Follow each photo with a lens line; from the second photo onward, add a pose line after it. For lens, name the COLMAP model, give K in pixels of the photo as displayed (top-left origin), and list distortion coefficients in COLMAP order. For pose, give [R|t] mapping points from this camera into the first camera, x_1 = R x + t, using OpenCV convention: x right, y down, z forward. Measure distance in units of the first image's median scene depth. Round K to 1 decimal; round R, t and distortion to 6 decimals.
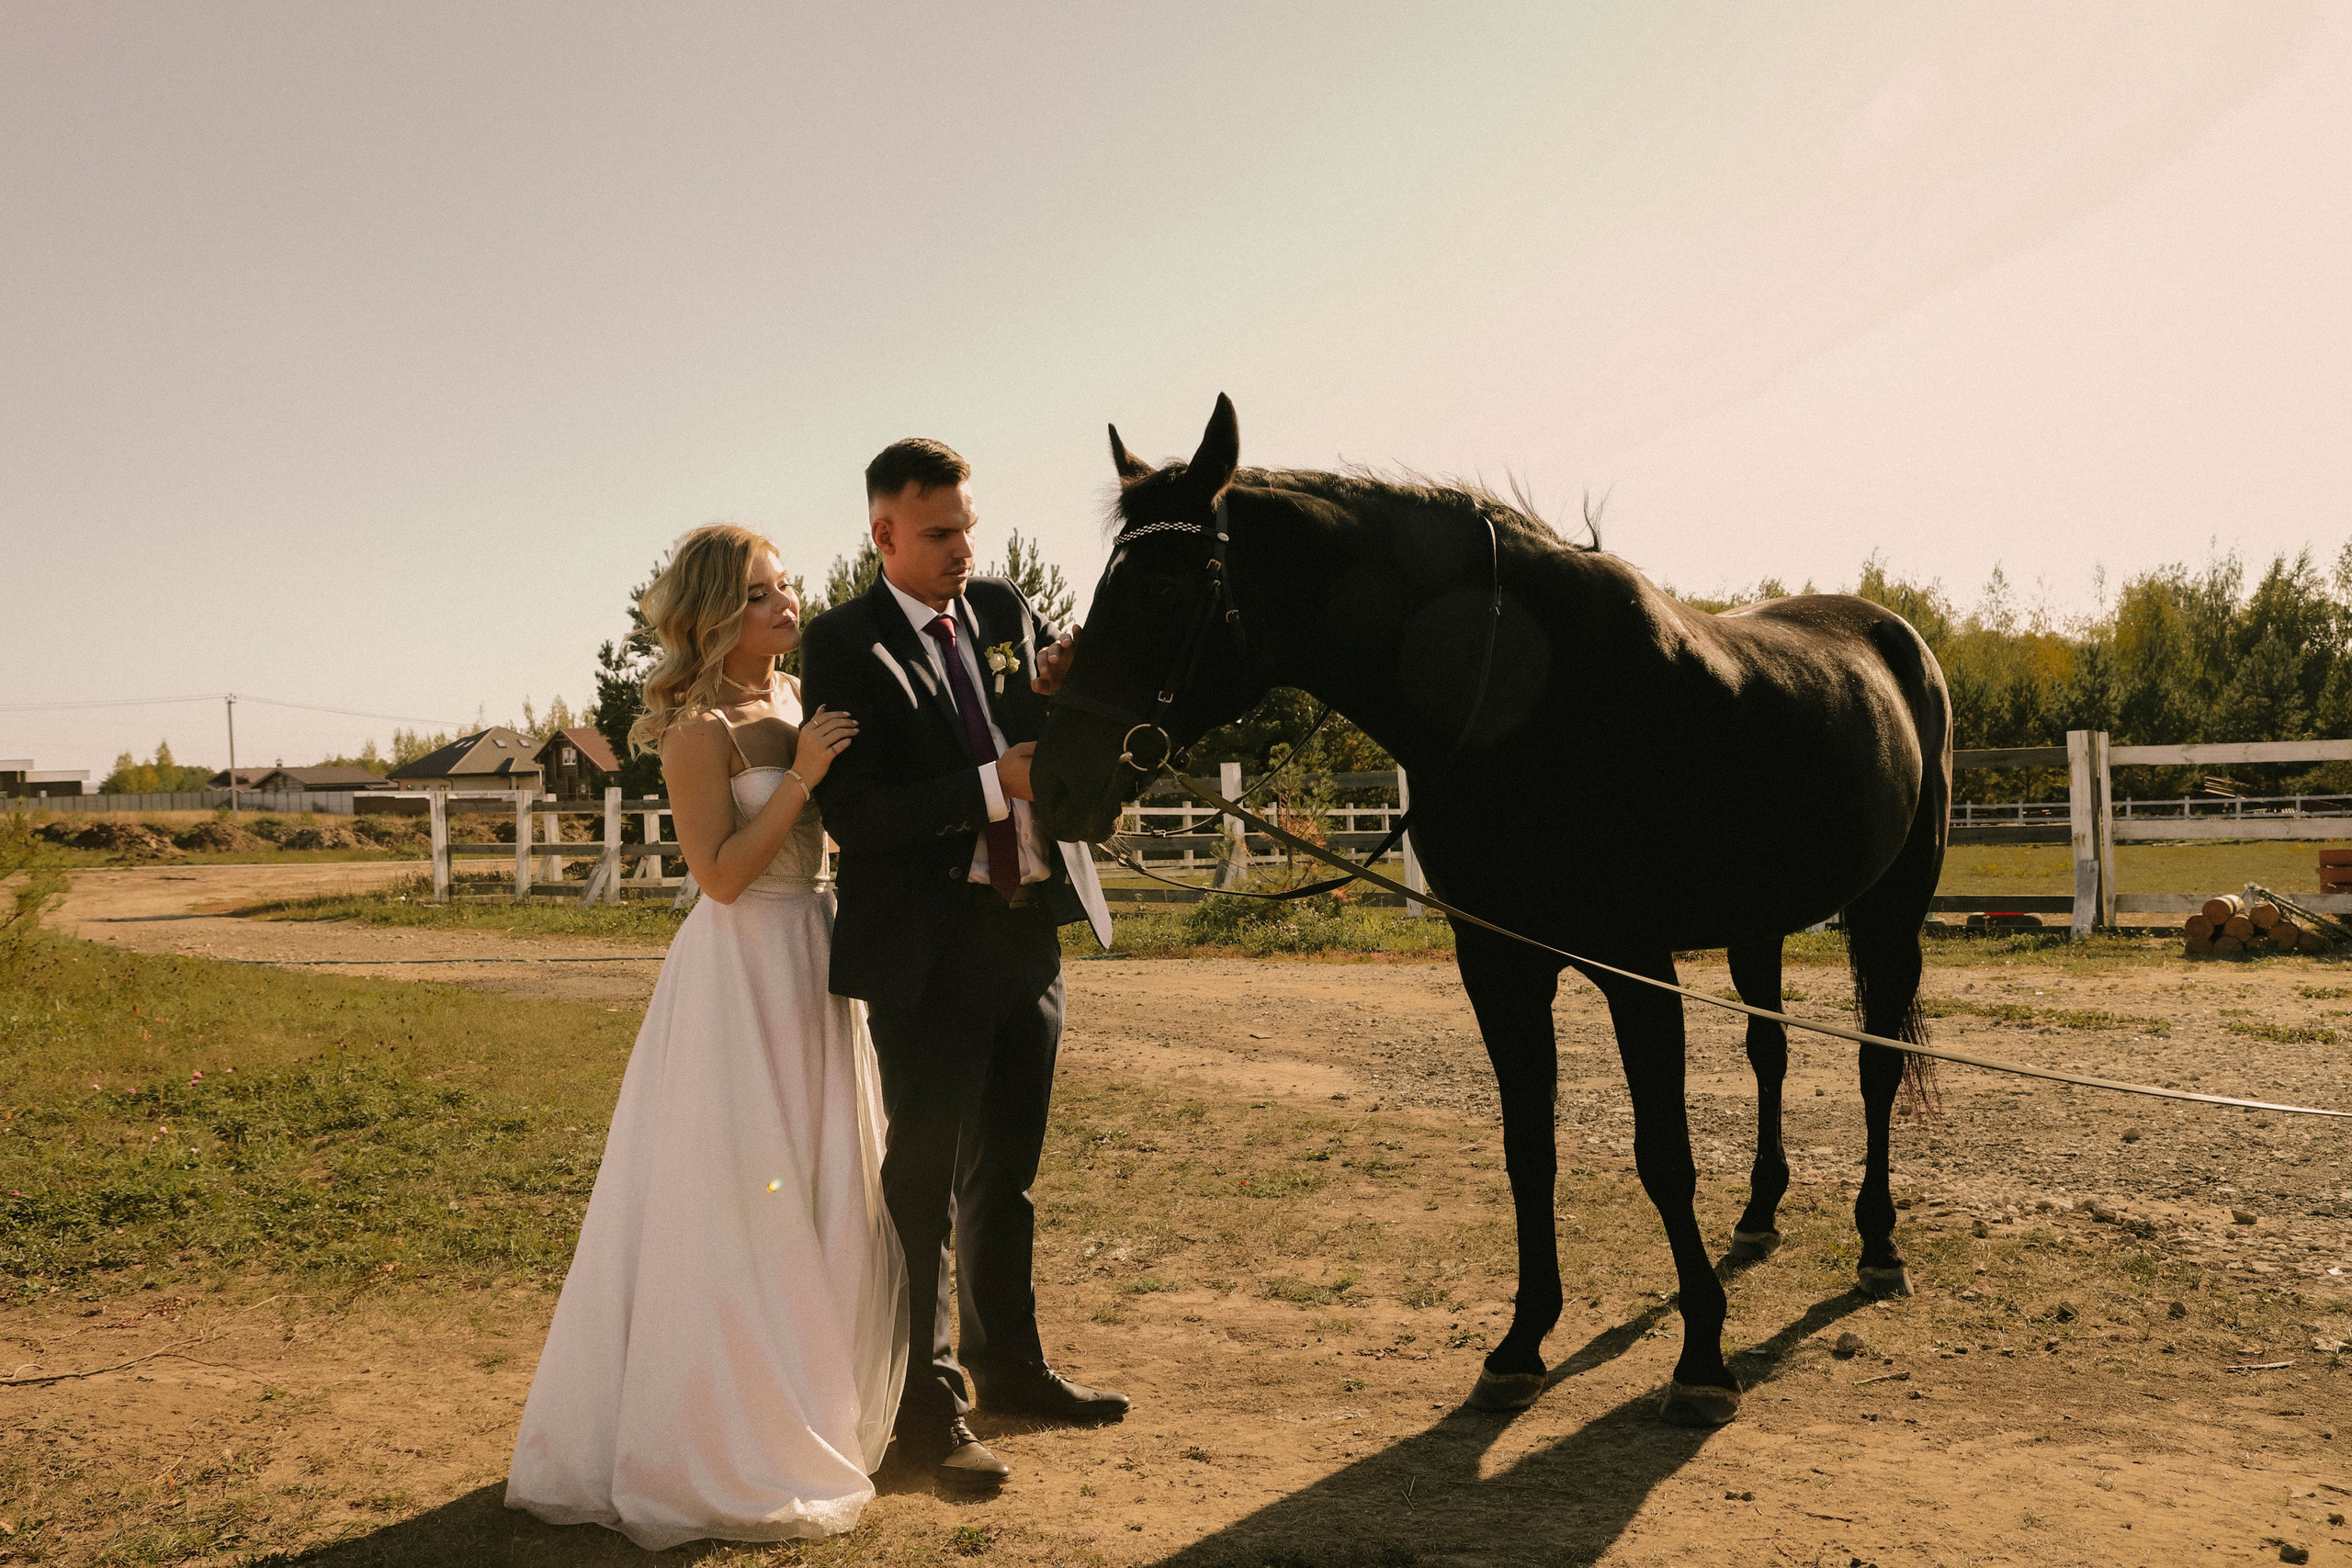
lens RADIAL K [[1970.1, 0, 1176.0], [0, 1970.1, 784.0], [0, 0, 1]] dist [-0.067561, 0.007144]
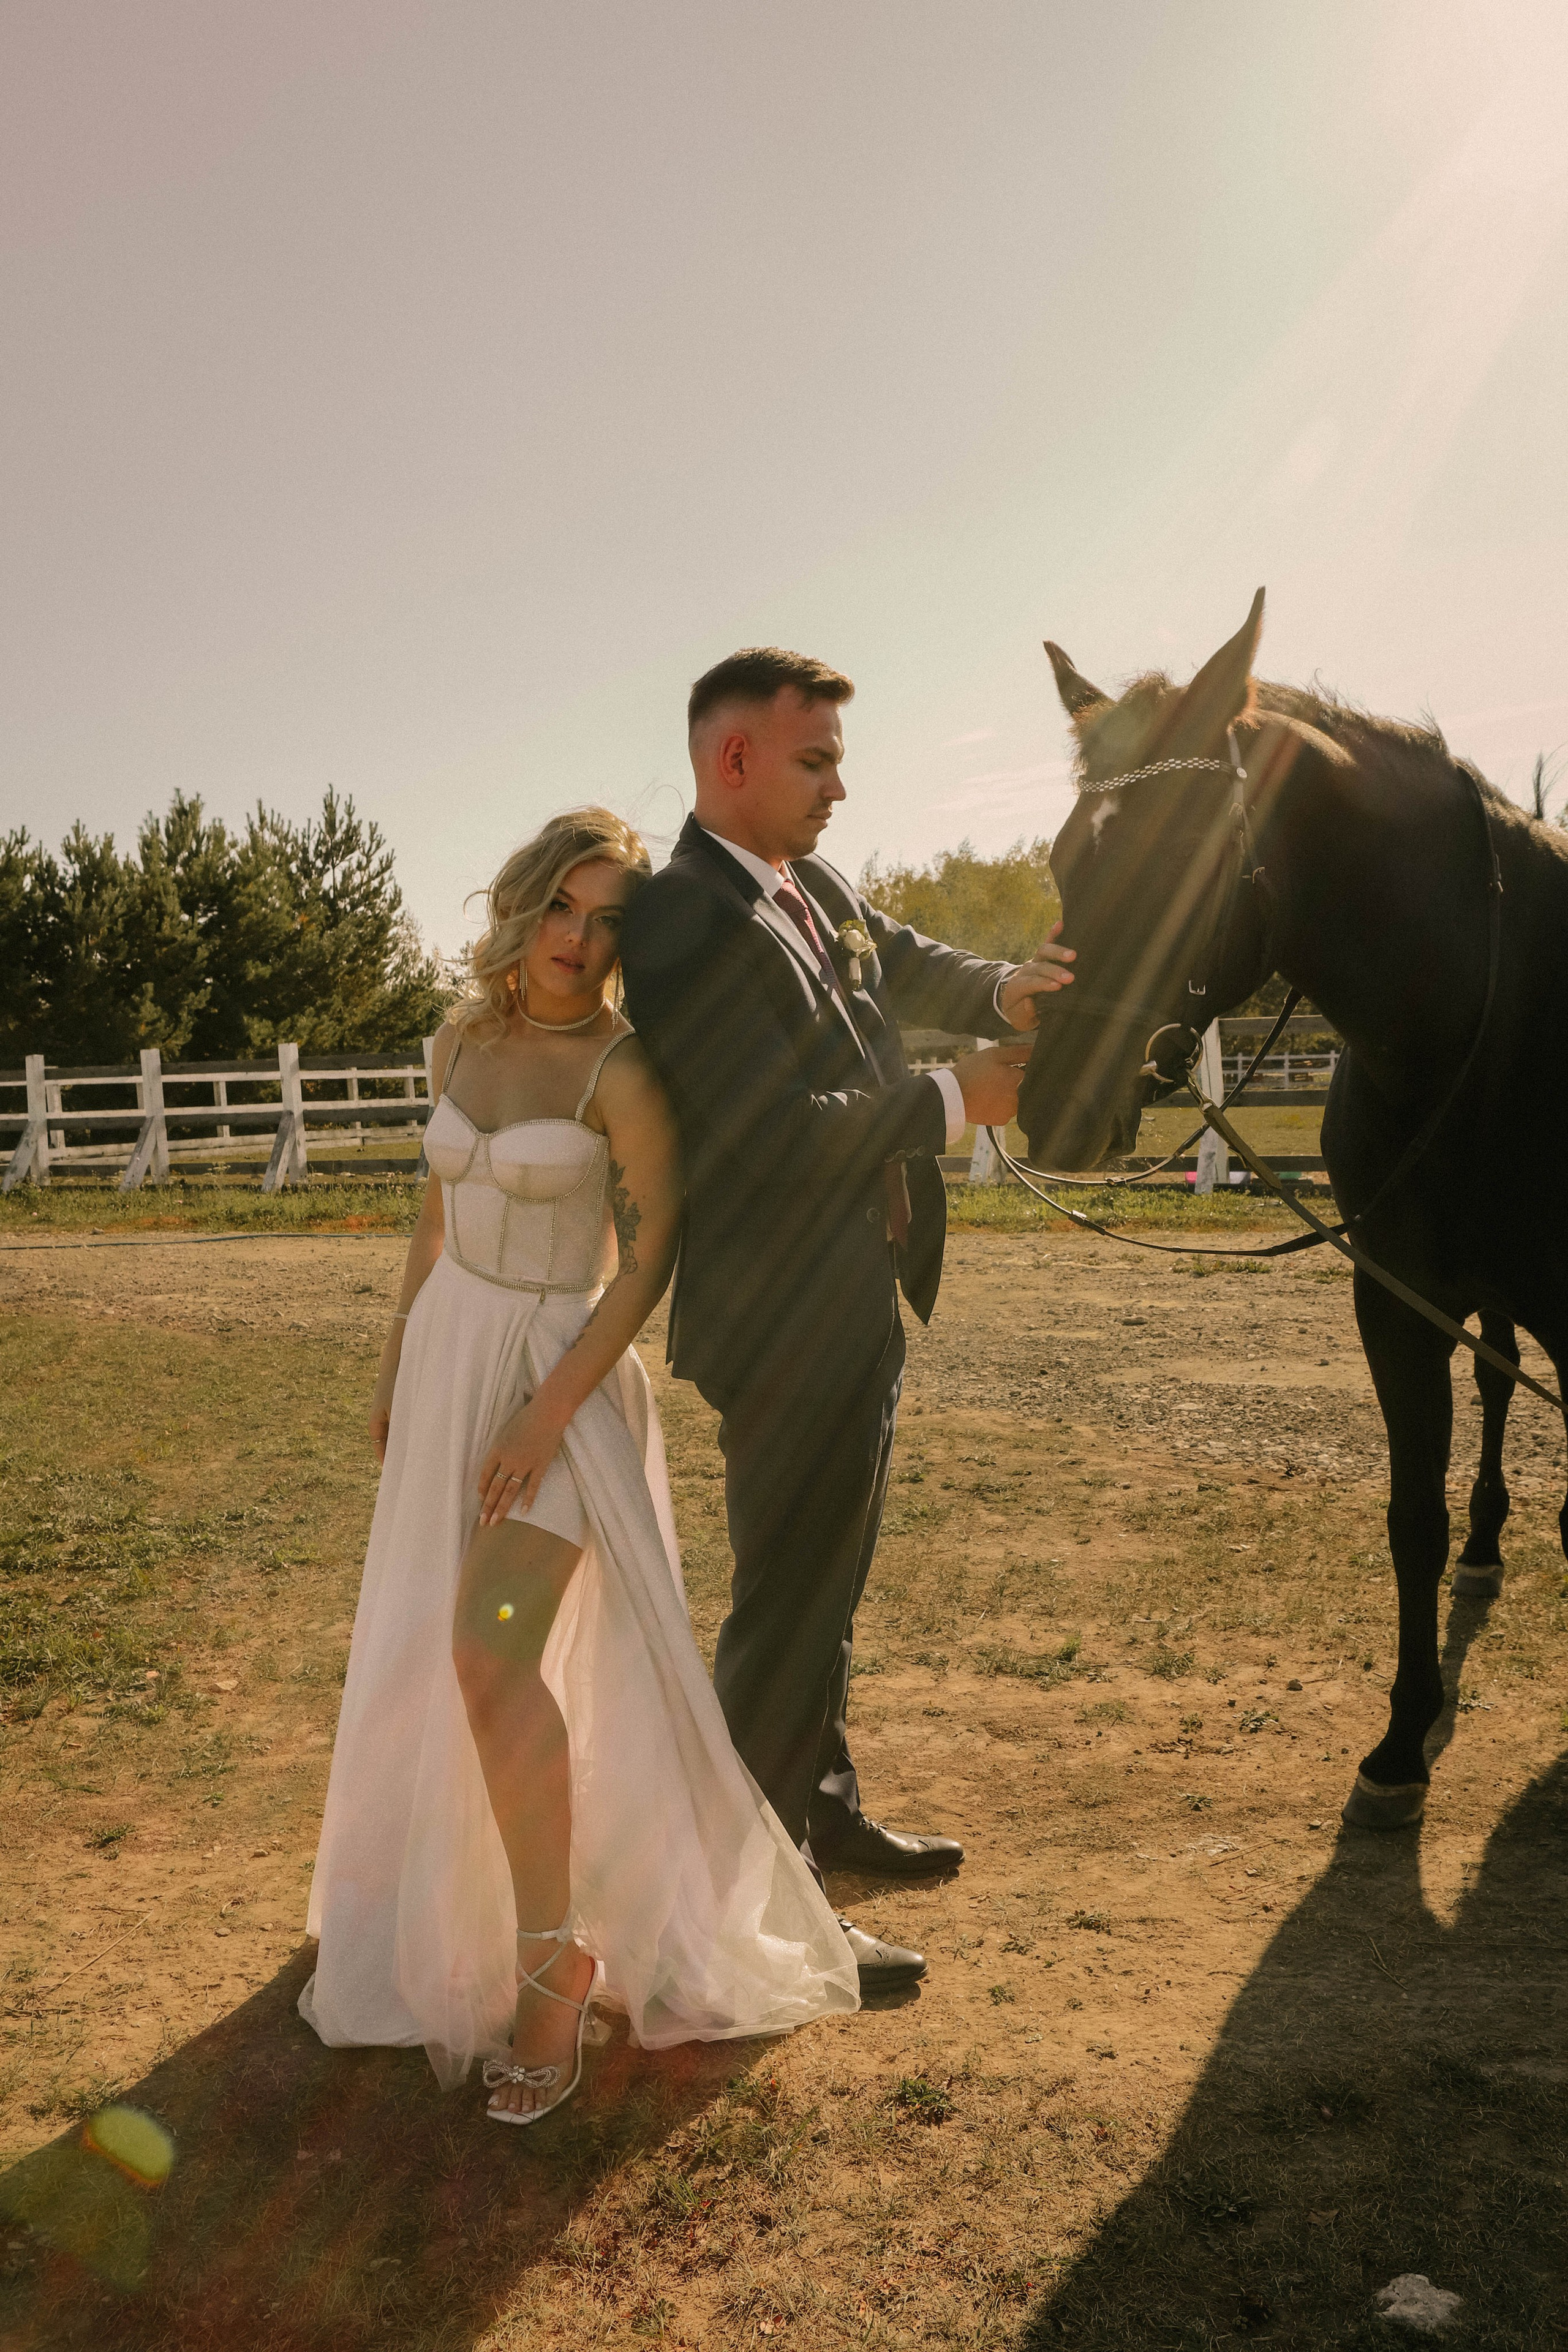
lens RADIAL K [[1872.1, 0, 685.2], [0, 1872.1, 1178.3], [0, 0, 1]] dist [-0.066326, 0.059138]
pose [[0.987854, -0.022407, 0.153761, -0.204927], [0.010511, 0.996917, 0.077751, -0.022690], [-0.155030, -0.075190, 0.985044, 0.217886]]
